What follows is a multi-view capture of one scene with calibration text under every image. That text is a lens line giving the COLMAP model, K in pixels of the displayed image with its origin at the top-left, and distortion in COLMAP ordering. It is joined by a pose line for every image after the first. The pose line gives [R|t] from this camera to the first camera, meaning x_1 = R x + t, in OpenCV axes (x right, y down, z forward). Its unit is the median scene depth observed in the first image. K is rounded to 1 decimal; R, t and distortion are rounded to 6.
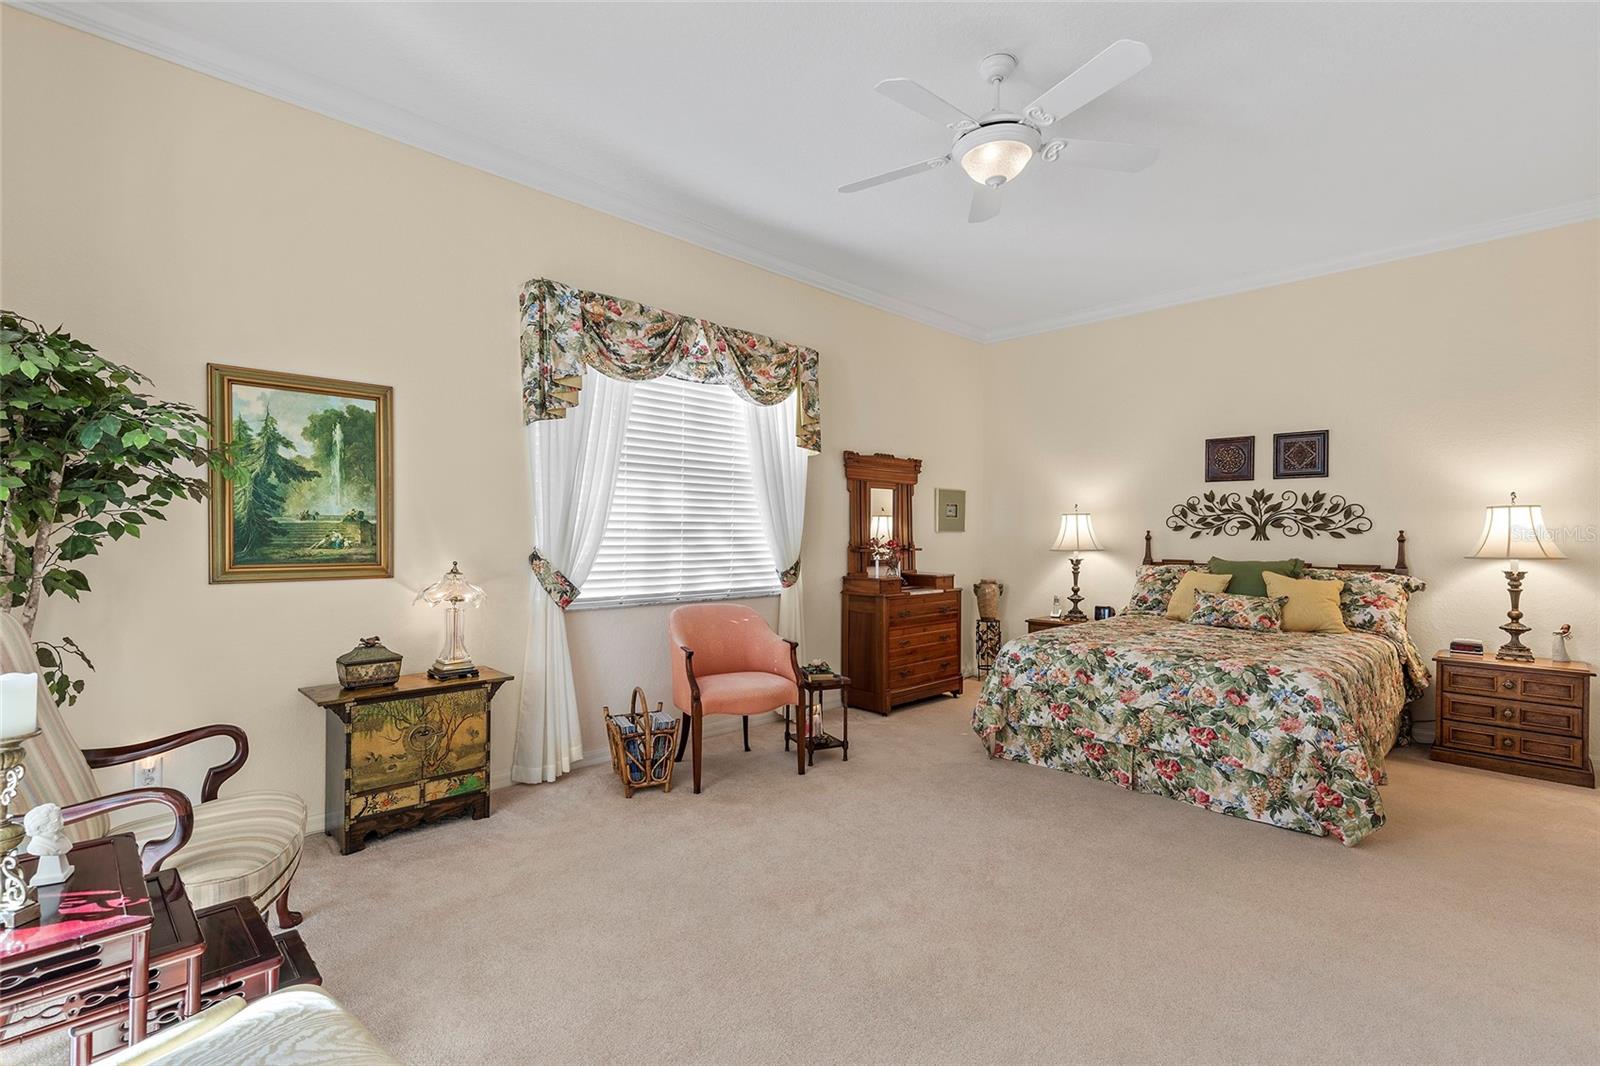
lens RADIAL K [[722.2, 0, 800.0], [0, 722.2, 533.0], [0, 0, 1]] dist [0.006912, -0.000194]
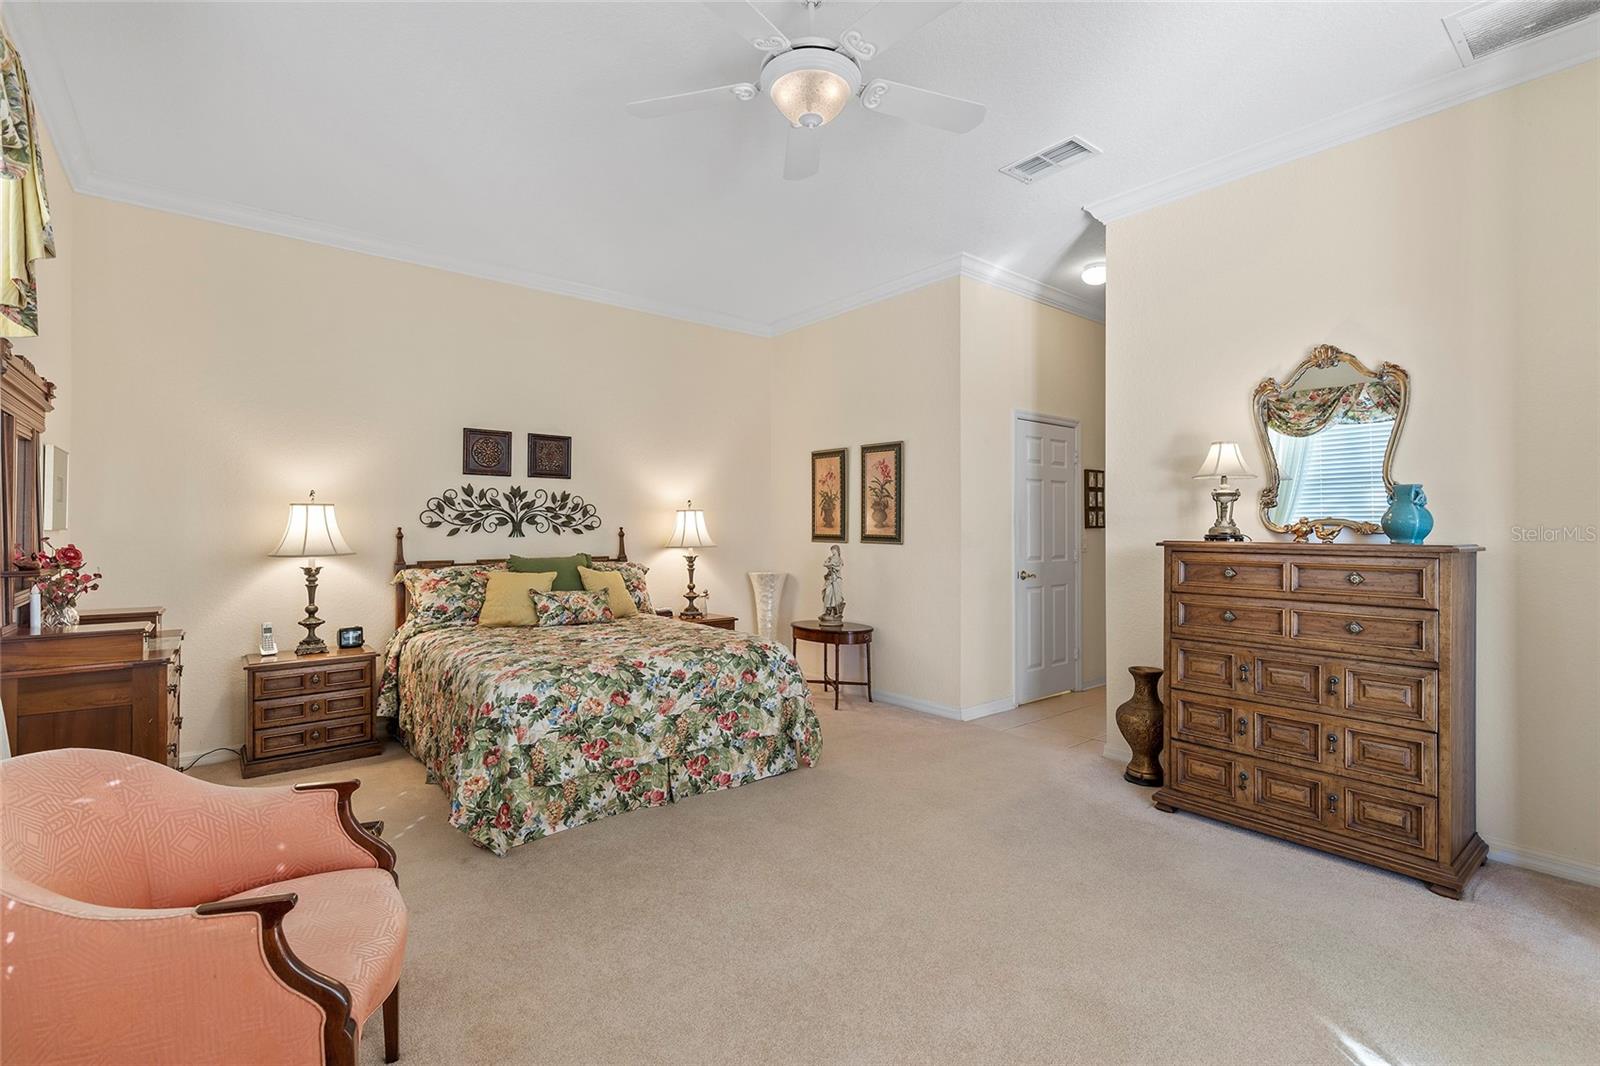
lens RADIAL K [[710.9, 0, 800.0], [0, 710.9, 533.0], [0, 0, 1]] dist [0.005787, -0.000356]
pose [[0.111574, -0.008257, 0.993722, -0.317392], [0.003958, 0.999961, 0.007865, -0.001727], [-0.993748, 0.003056, 0.111602, 0.530964]]
